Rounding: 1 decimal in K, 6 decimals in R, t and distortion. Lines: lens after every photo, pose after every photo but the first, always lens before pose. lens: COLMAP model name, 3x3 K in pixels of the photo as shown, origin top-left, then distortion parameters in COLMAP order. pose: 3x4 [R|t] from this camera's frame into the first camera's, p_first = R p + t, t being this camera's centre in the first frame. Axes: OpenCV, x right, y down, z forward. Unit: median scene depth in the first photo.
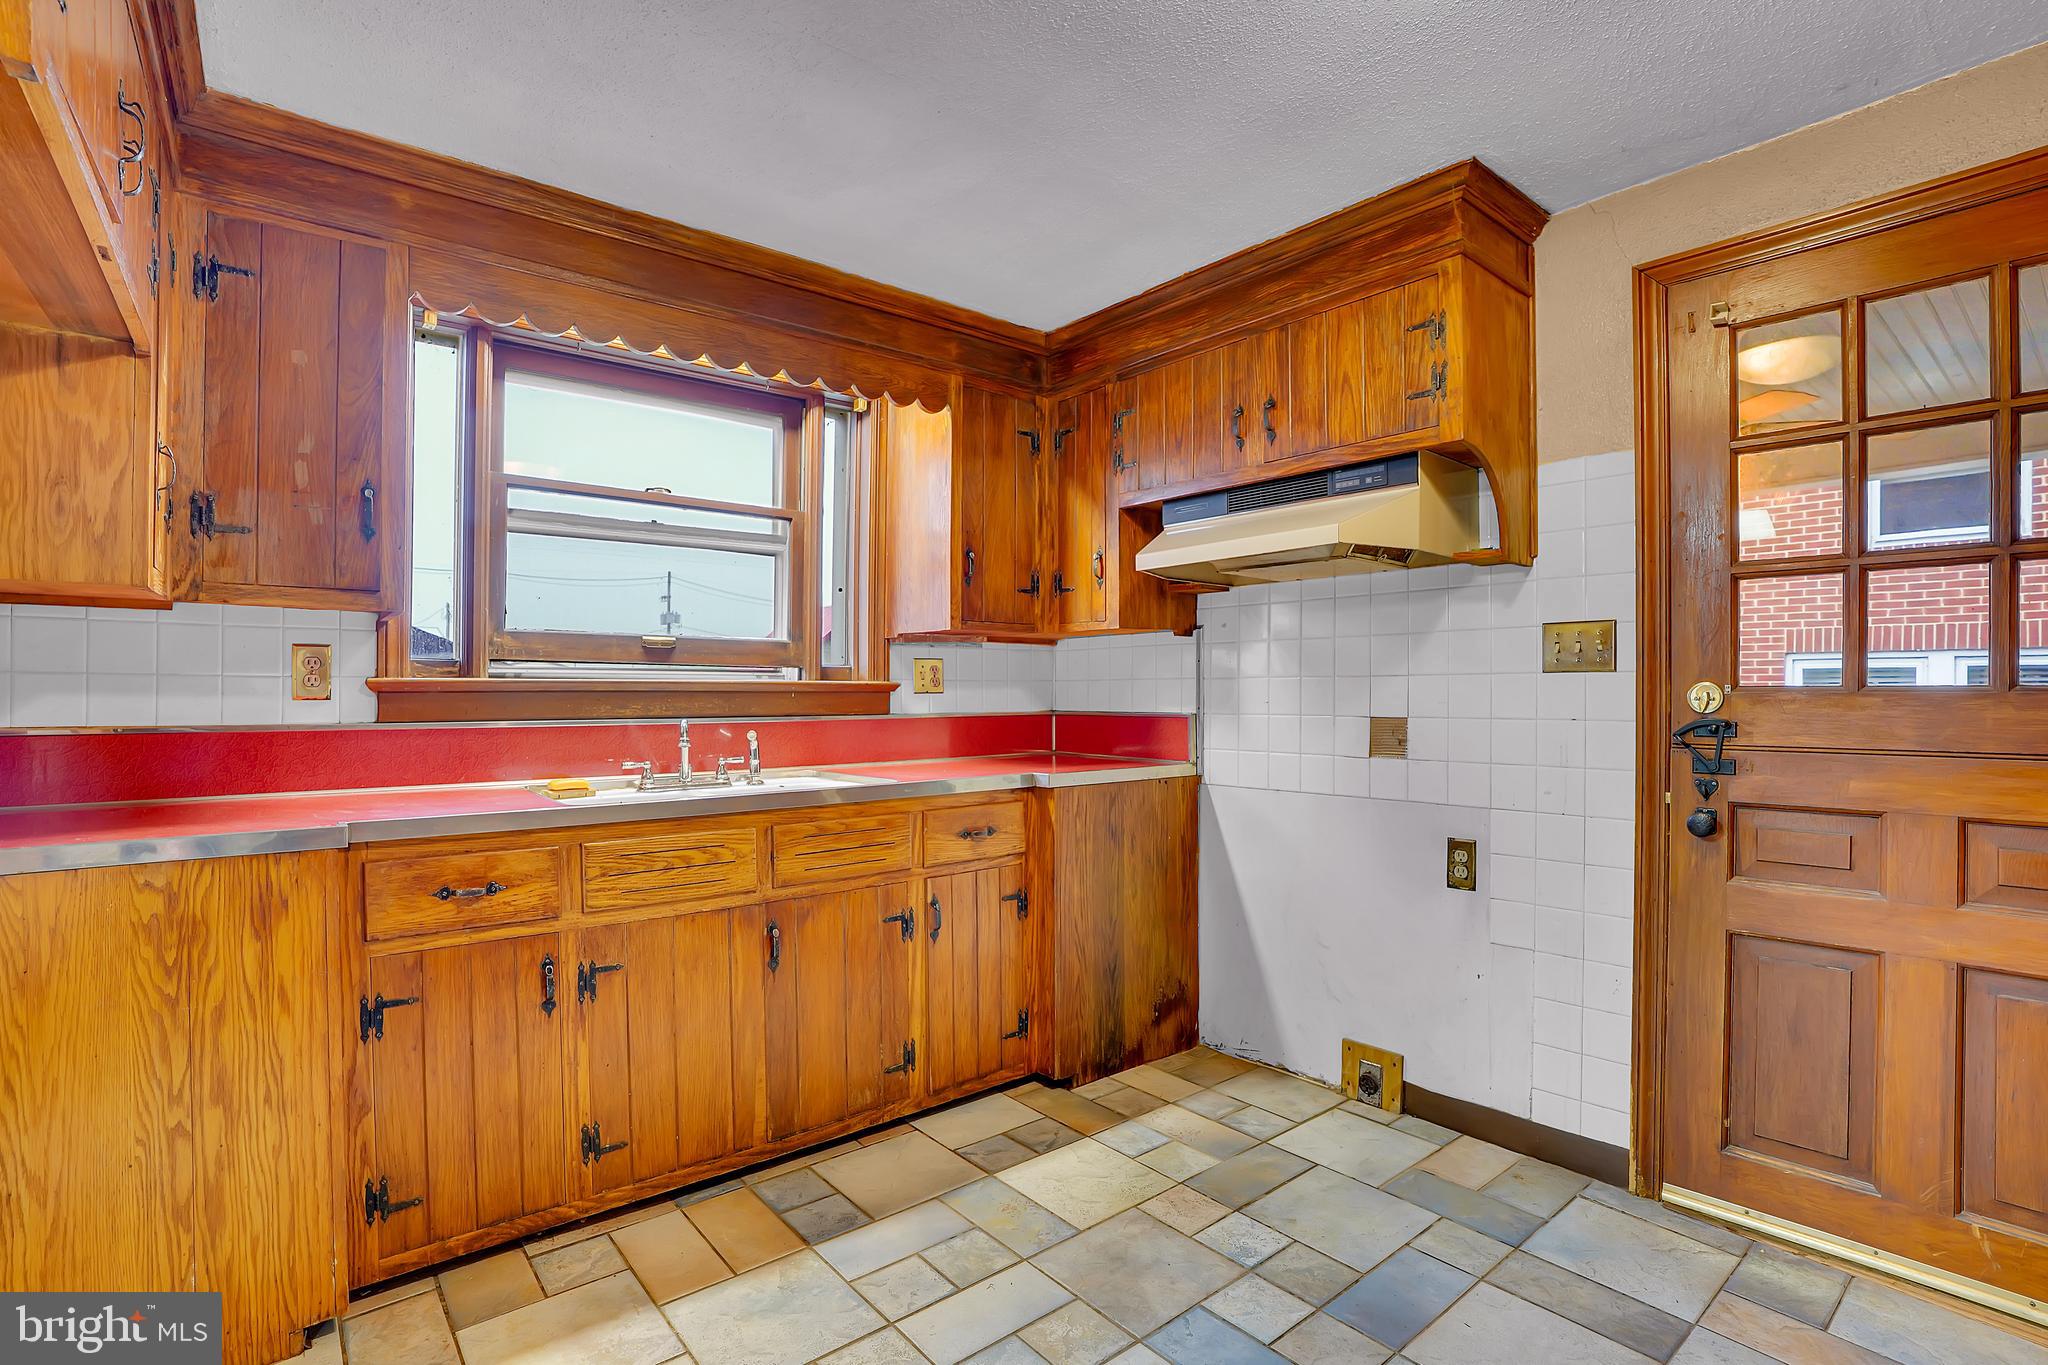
lens RADIAL K [[976.4, 0, 1014.0], [0, 976.4, 693.5], [0, 0, 1]] dist [-0.046158, 0.000786]
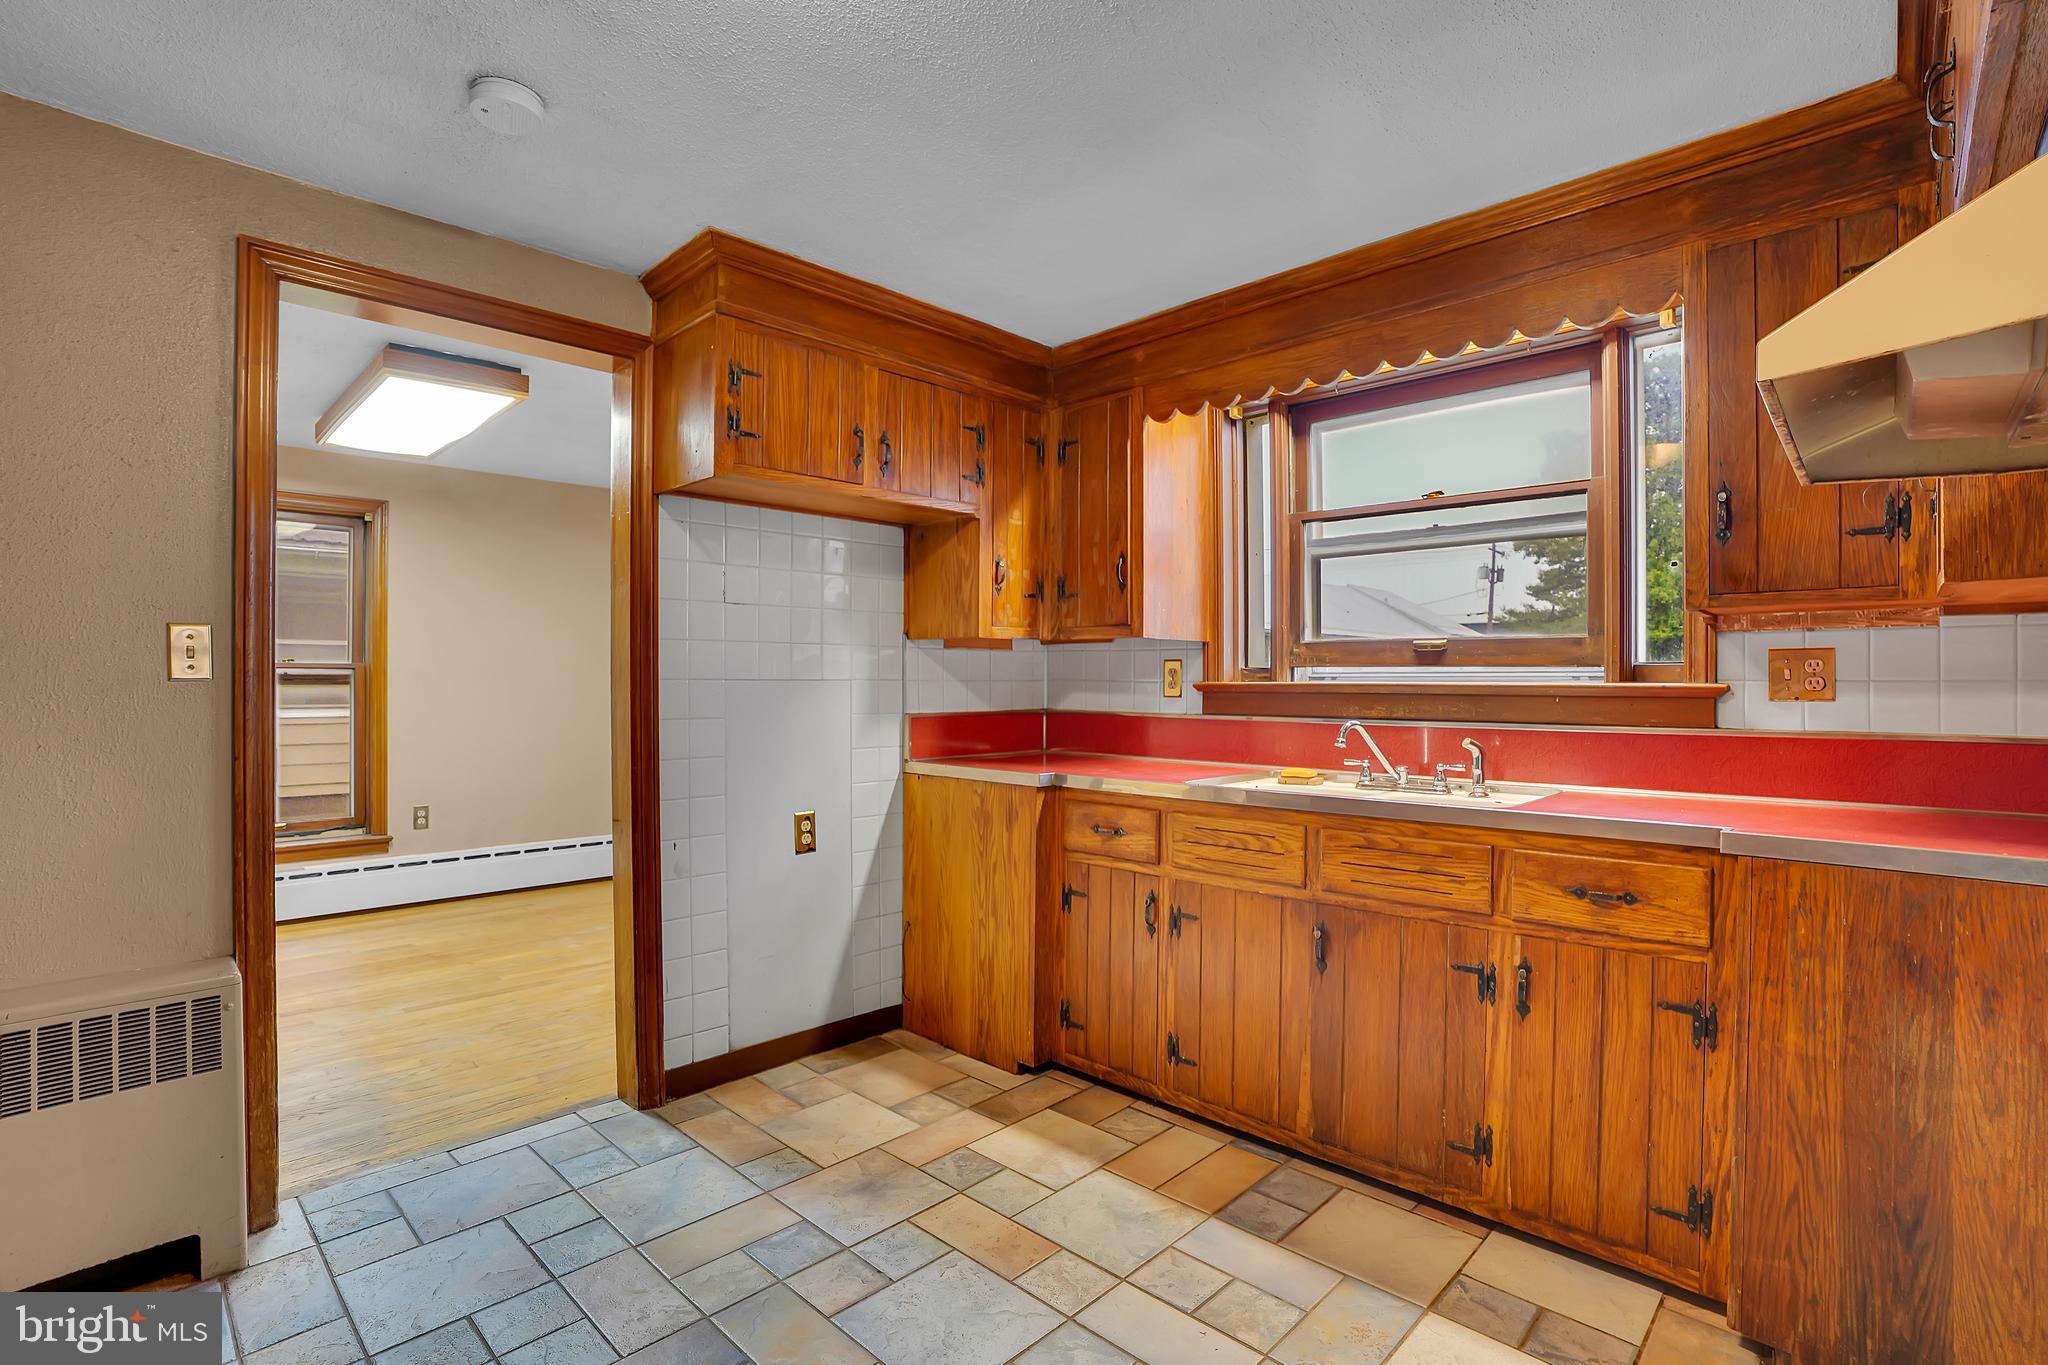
lens RADIAL K [[953.7, 0, 1018.7], [0, 953.7, 680.0], [0, 0, 1]] dist [-0.066007, 0.021838]
pose [[0.110182, -0.005876, -0.993894, 0.670776], [-0.008127, 0.999944, -0.006812, -0.007698], [0.993878, 0.008828, 0.110128, 0.561780]]
